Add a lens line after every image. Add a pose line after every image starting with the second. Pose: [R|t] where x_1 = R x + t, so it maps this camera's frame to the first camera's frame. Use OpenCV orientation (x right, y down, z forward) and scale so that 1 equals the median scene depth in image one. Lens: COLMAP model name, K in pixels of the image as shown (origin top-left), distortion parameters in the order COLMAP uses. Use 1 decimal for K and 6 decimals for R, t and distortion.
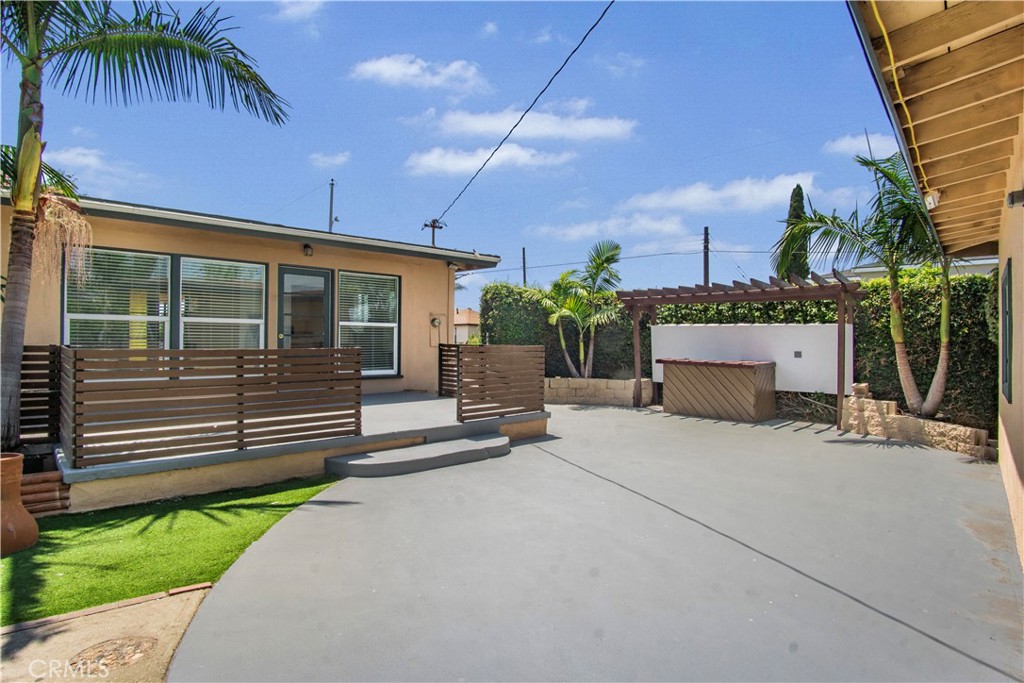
lens RADIAL K [[549.0, 0, 512.2], [0, 549.0, 325.3], [0, 0, 1]] dist [-0.013335, 0.002583]
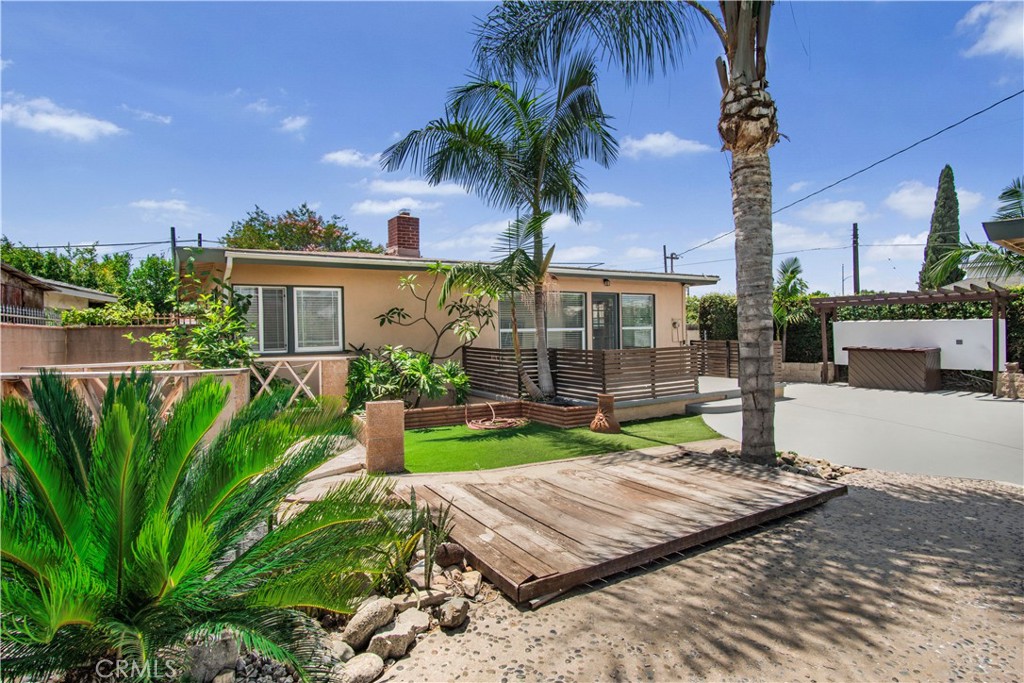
lens RADIAL K [[549.0, 0, 512.2], [0, 549.0, 325.3], [0, 0, 1]] dist [-0.013335, 0.002583]
pose [[0.981538, -0.026795, -0.189383, -0.301390], [0.030648, 0.999378, 0.017446, -0.044759], [0.188798, -0.022928, 0.981748, -0.520001]]
